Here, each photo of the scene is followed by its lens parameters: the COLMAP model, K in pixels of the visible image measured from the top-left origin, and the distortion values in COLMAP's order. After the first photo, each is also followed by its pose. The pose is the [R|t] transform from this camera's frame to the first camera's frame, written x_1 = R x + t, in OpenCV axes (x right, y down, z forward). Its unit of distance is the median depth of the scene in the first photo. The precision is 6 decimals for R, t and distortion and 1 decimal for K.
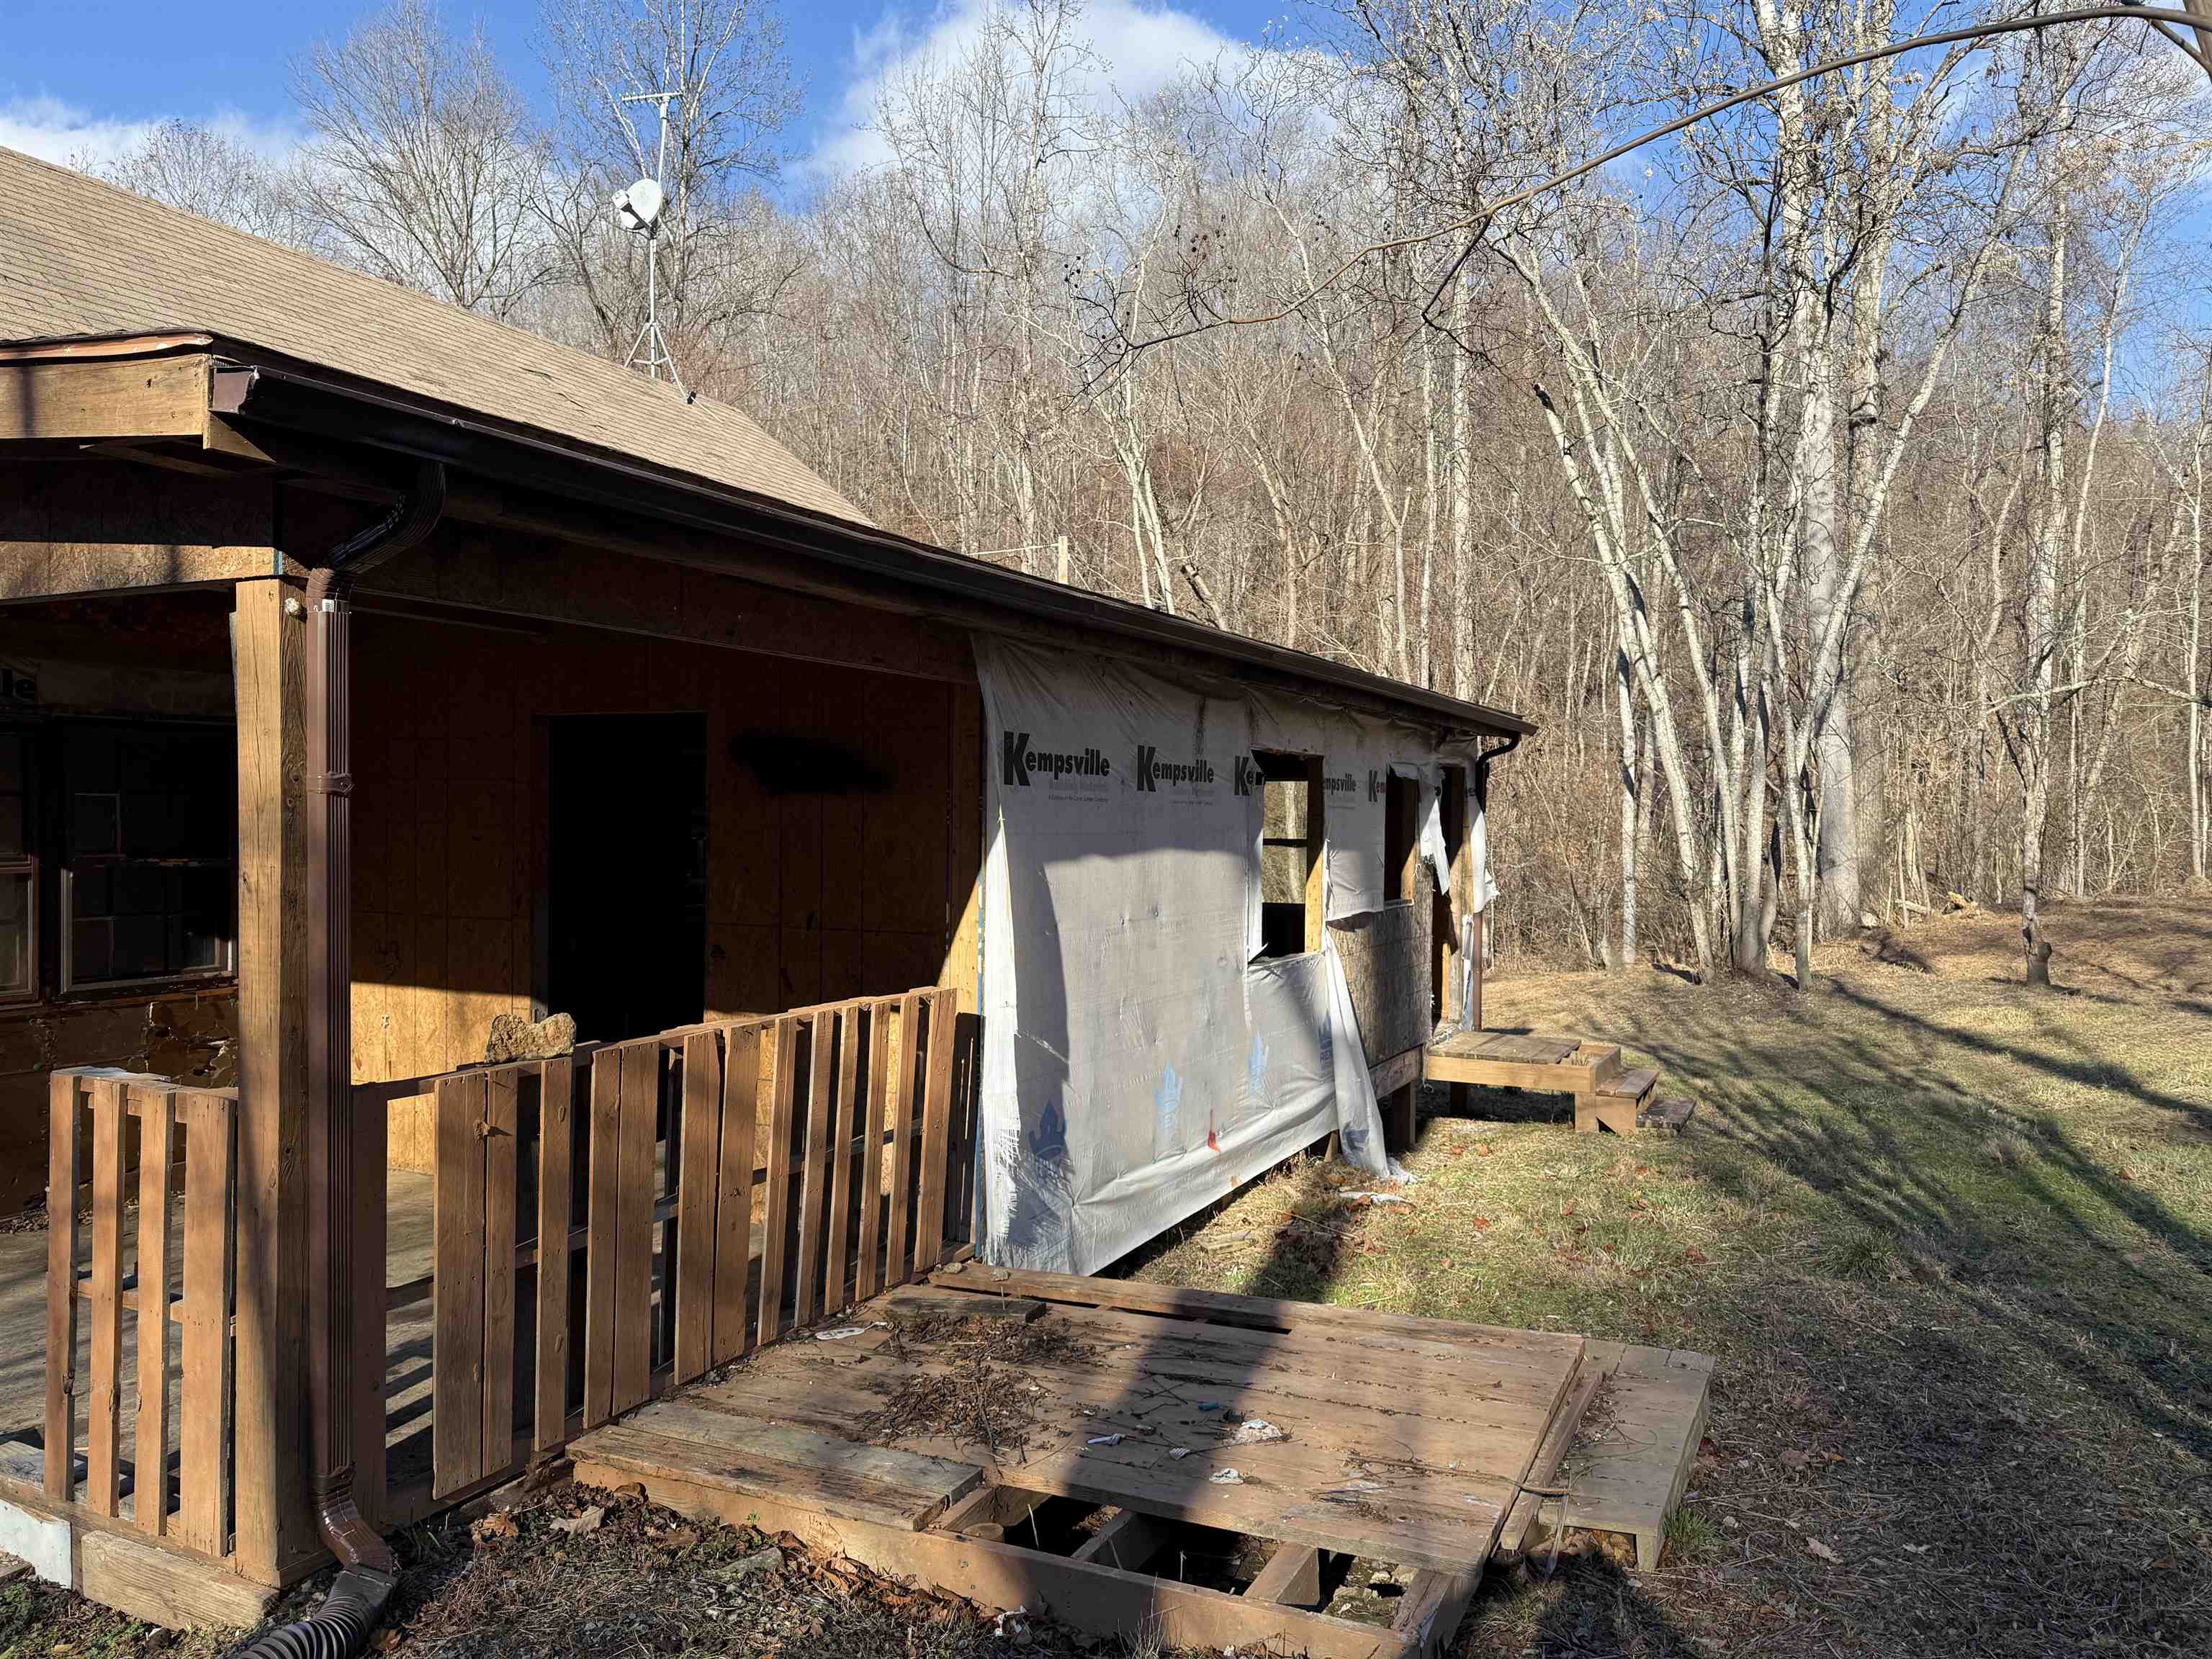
lens RADIAL K [[1537.1, 0, 1120.1], [0, 1537.1, 815.0], [0, 0, 1]] dist [0.066415, -0.079058]
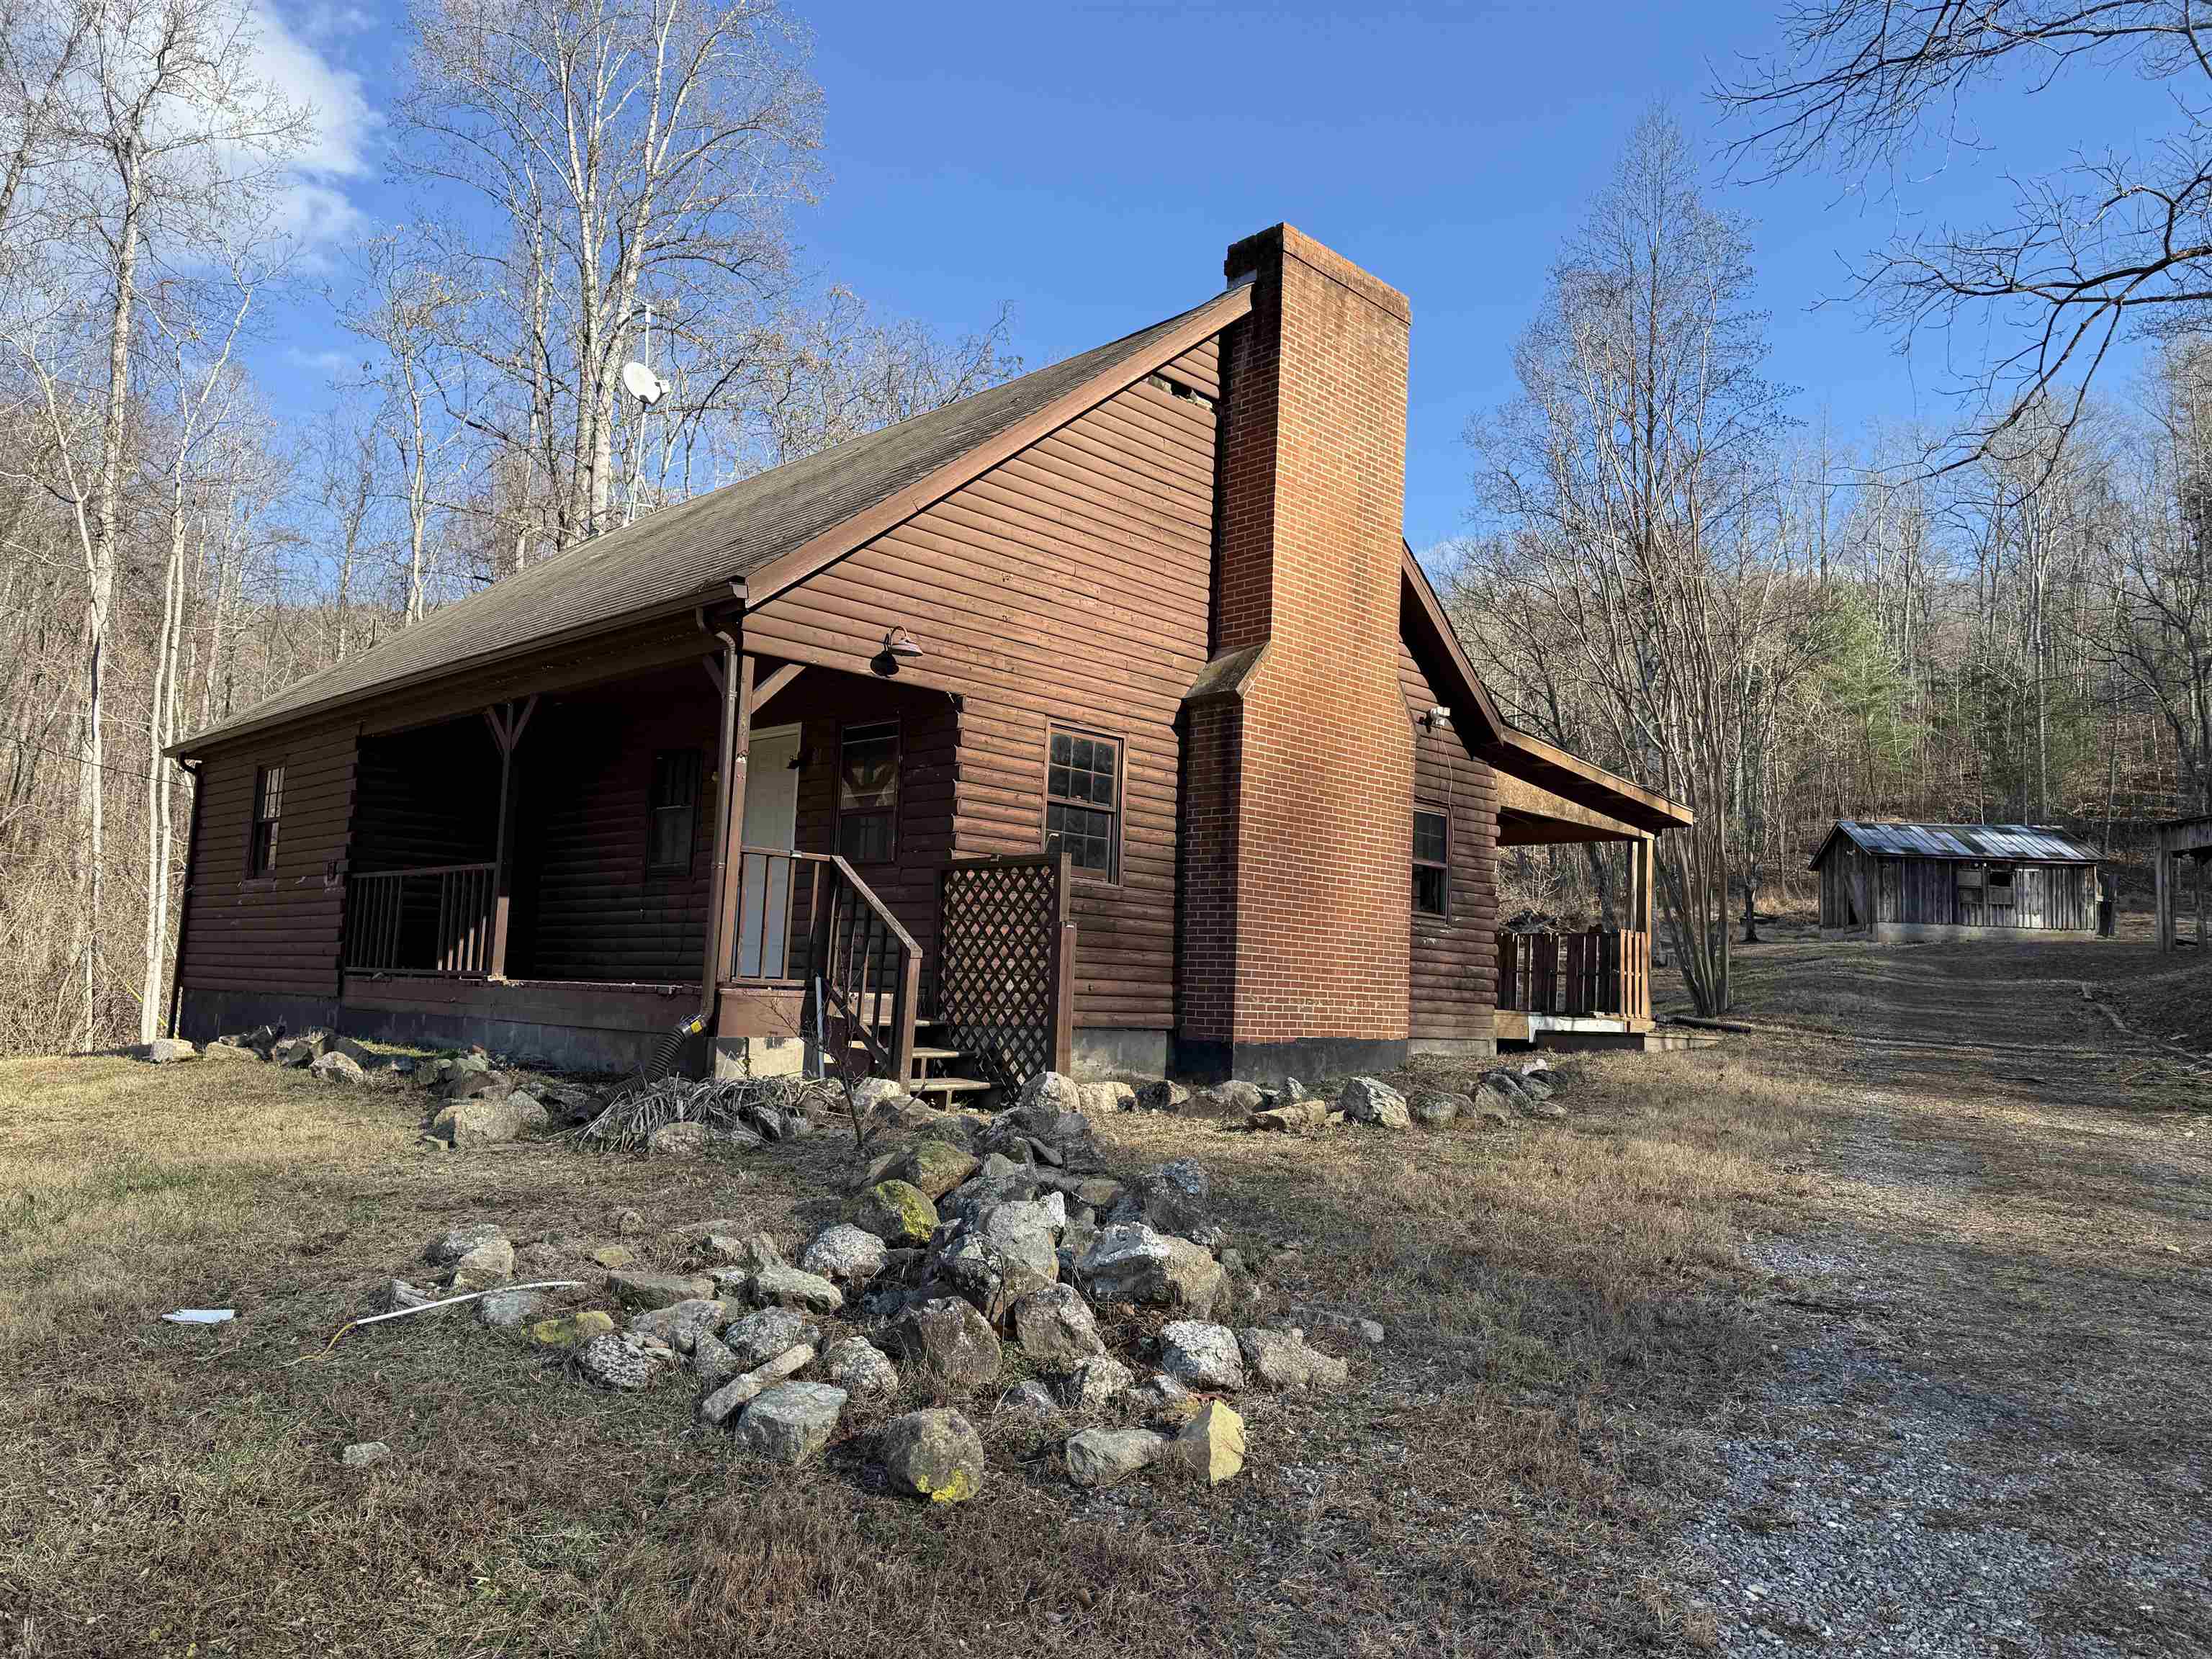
lens RADIAL K [[1537.1, 0, 1106.6], [0, 1537.1, 828.7], [0, 0, 1]] dist [0.066415, -0.079058]
pose [[0.334886, 0.115957, 0.935096, -4.043008], [-0.025637, 0.993153, -0.113975, 0.310485], [-0.941910, 0.014195, 0.335566, 0.615508]]
